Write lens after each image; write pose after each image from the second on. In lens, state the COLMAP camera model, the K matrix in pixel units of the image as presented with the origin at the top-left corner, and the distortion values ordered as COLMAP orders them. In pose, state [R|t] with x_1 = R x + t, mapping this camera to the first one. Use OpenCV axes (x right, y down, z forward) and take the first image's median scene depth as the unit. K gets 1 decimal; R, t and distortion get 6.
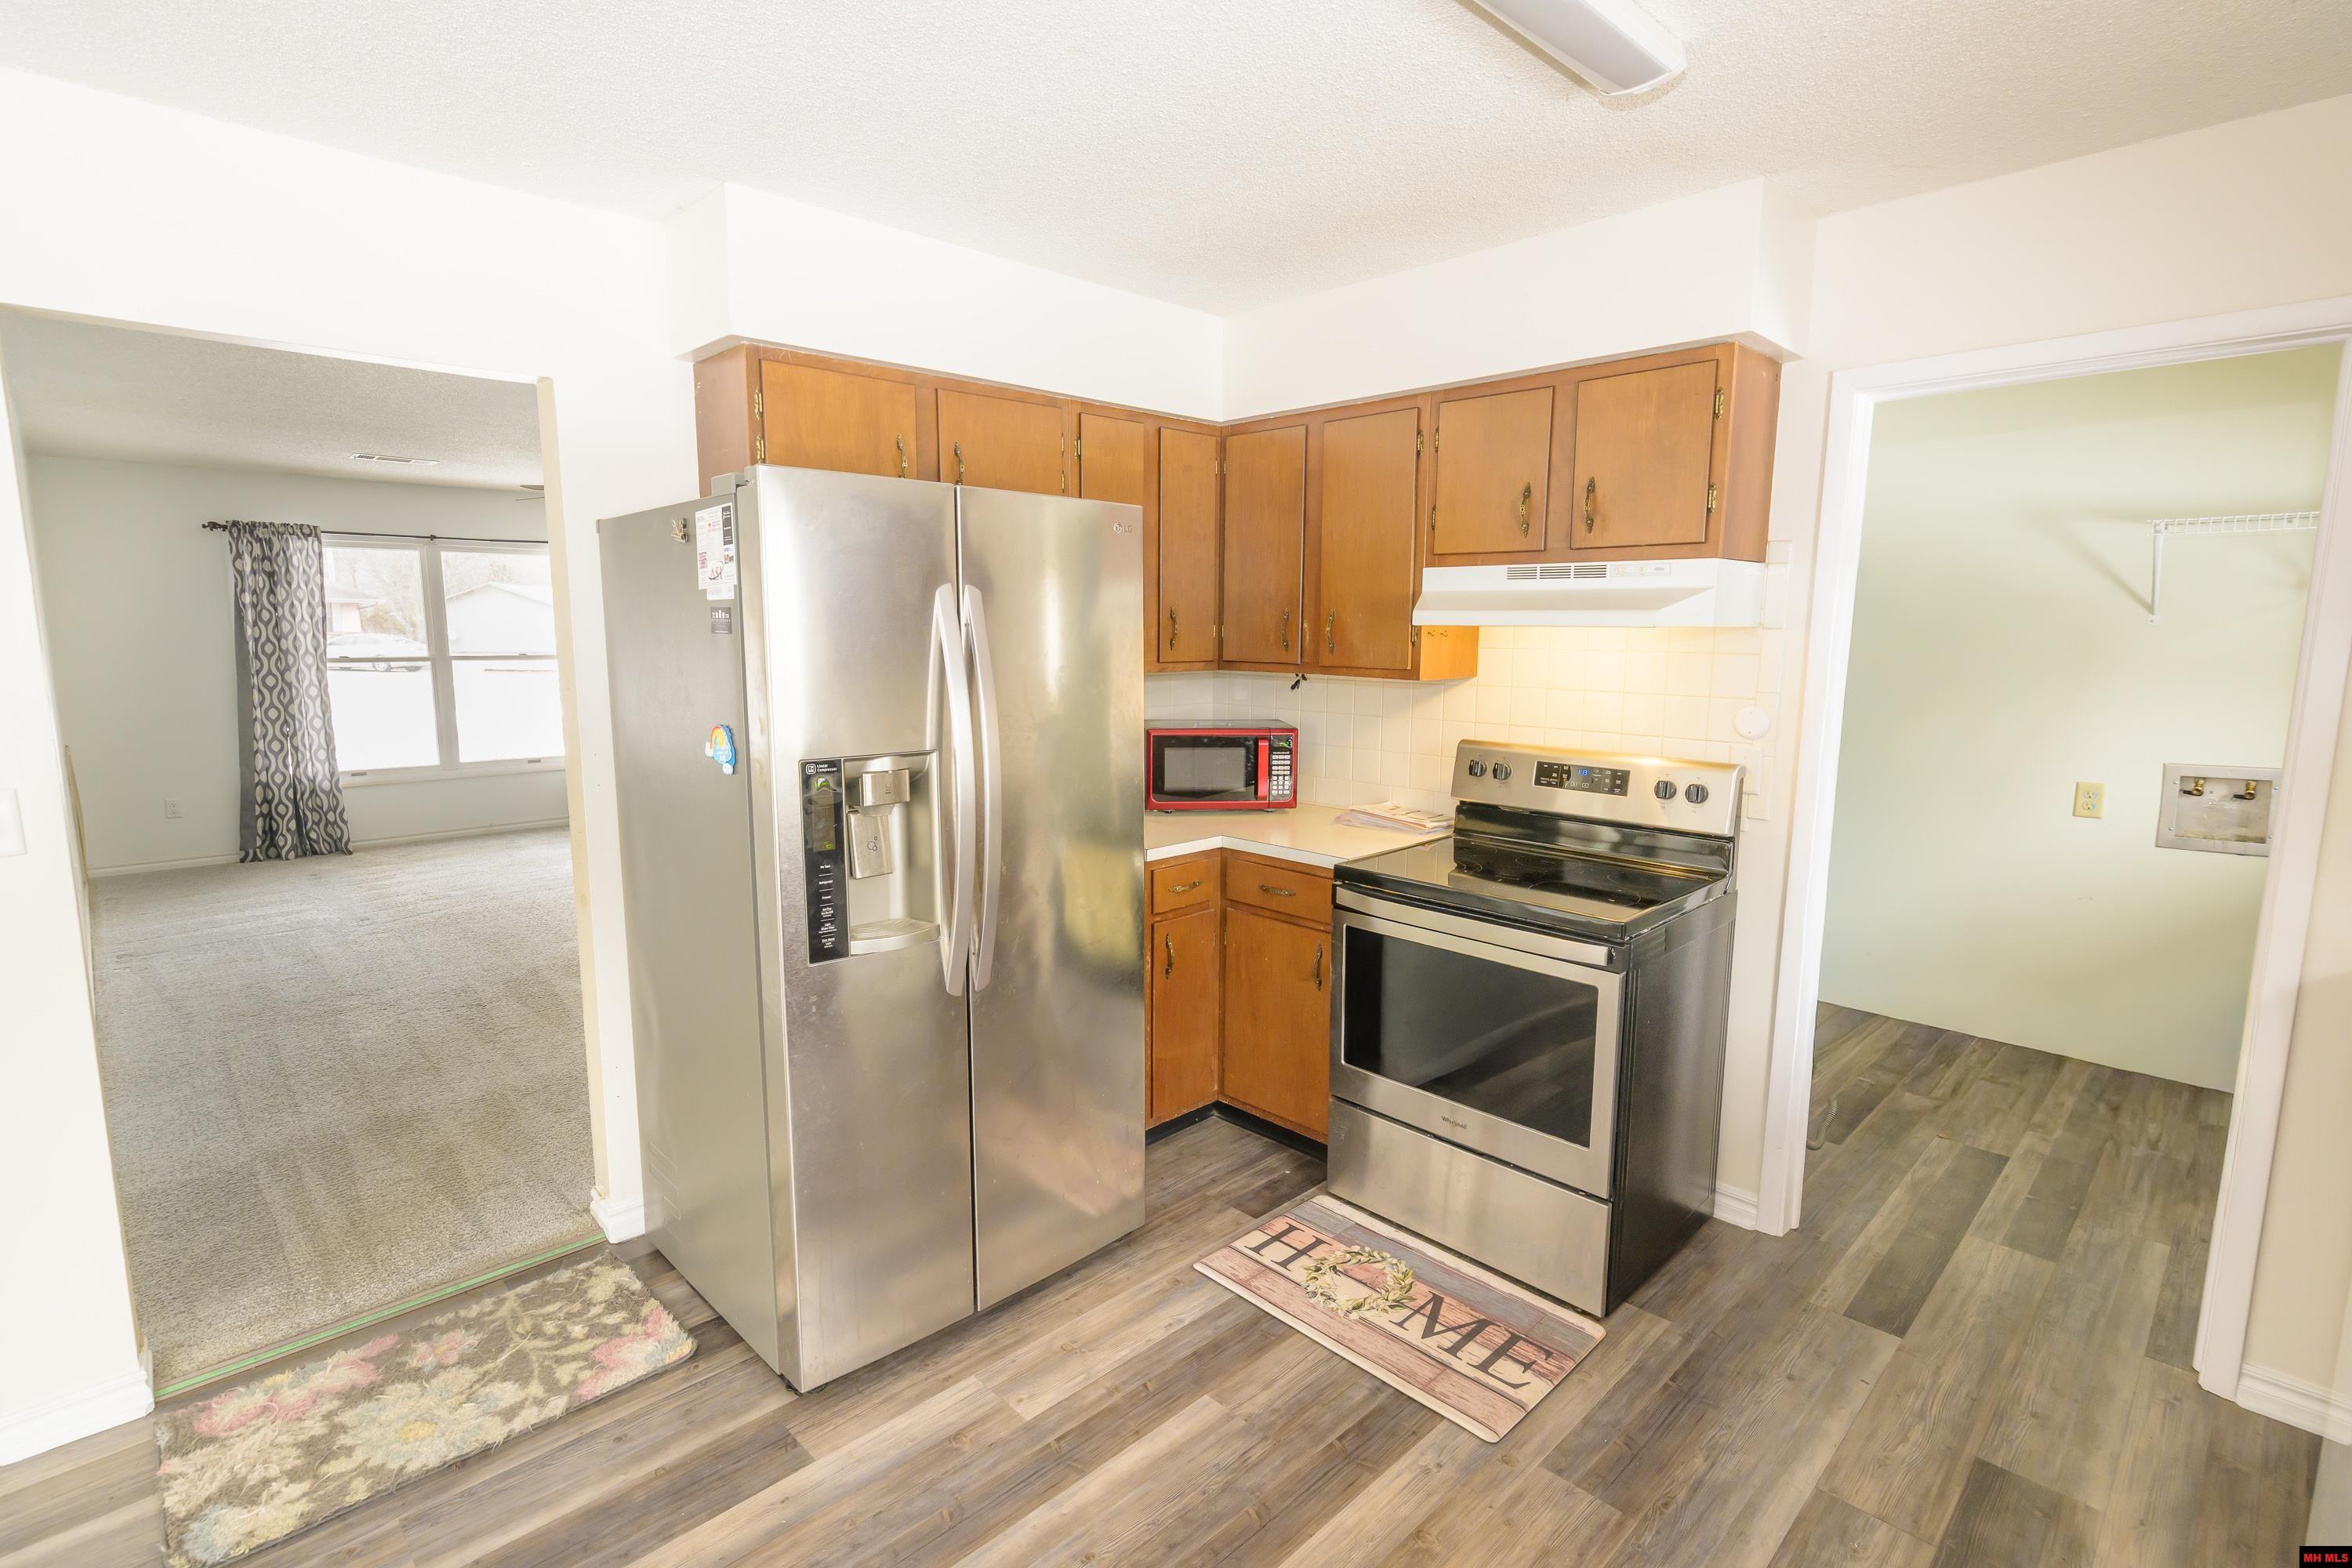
lens RADIAL K [[1122.4, 0, 1173.8], [0, 1122.4, 786.9], [0, 0, 1]] dist [0.004743, 0.000636]
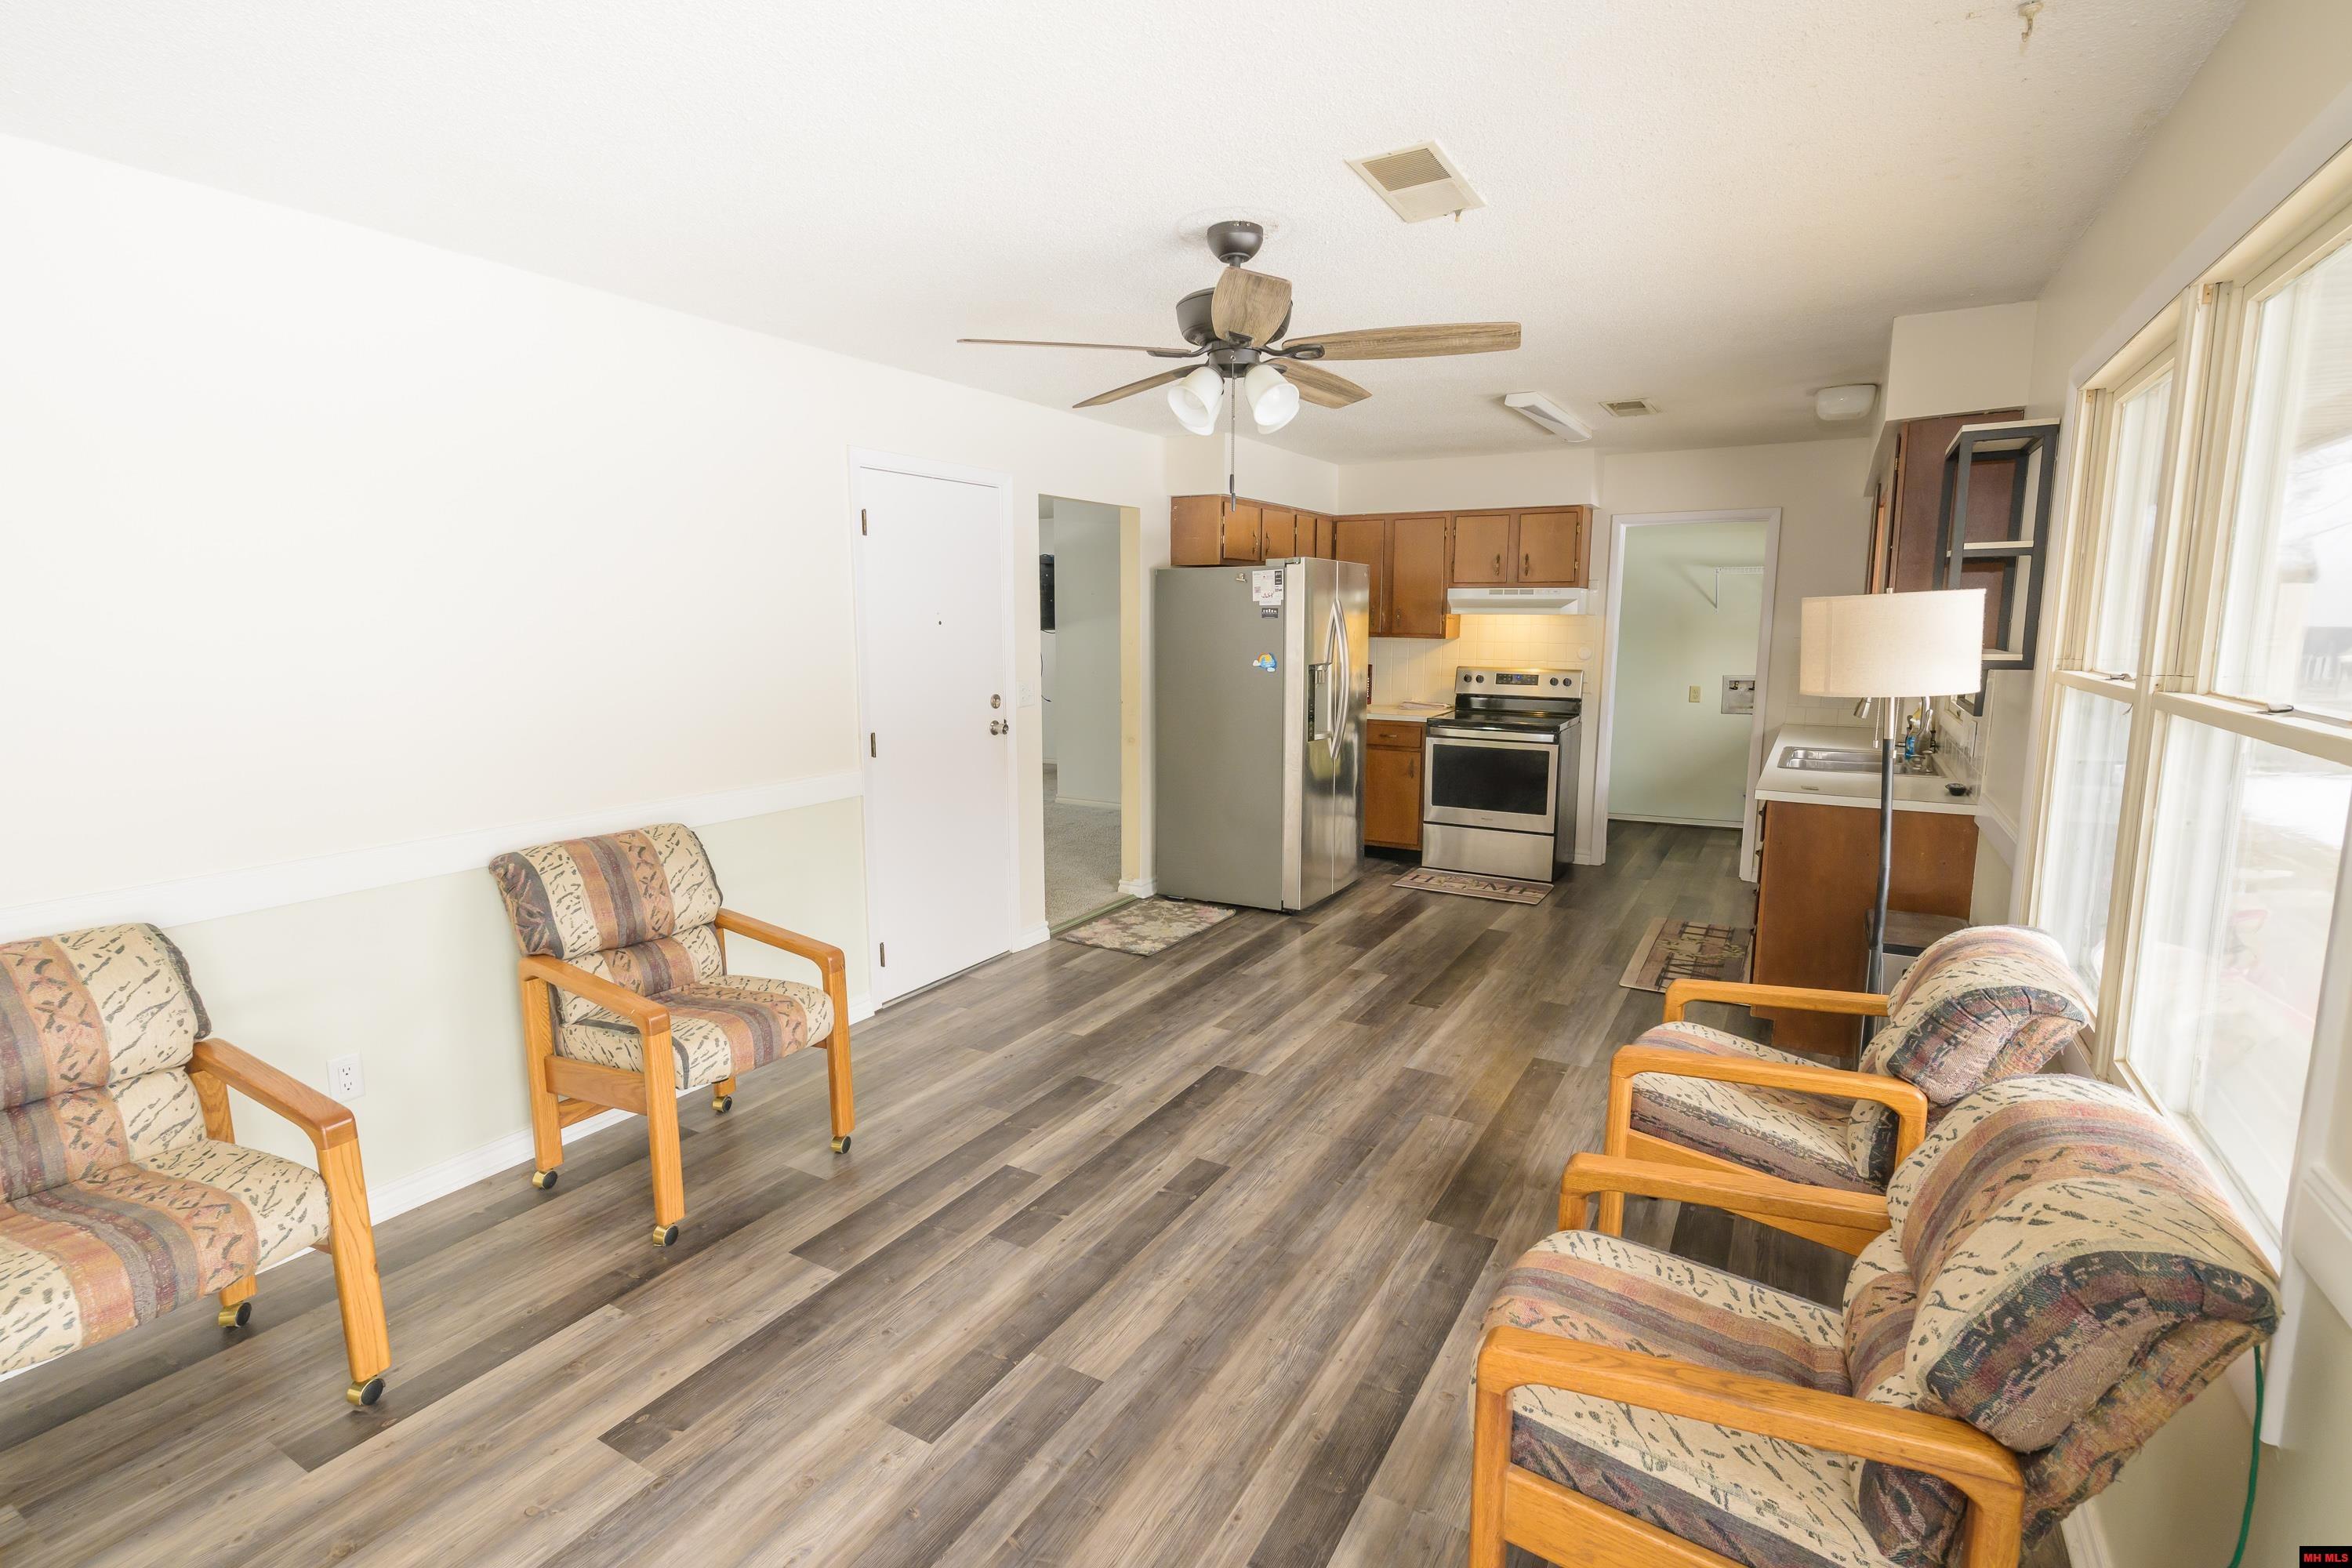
lens RADIAL K [[1122.4, 0, 1178.6], [0, 1122.4, 779.4], [0, 0, 1]] dist [0.004743, 0.000636]
pose [[0.962248, -0.043720, 0.268641, -1.030059], [0.042720, 0.999041, 0.009571, 0.160360], [-0.268801, 0.002267, 0.963193, -1.147310]]
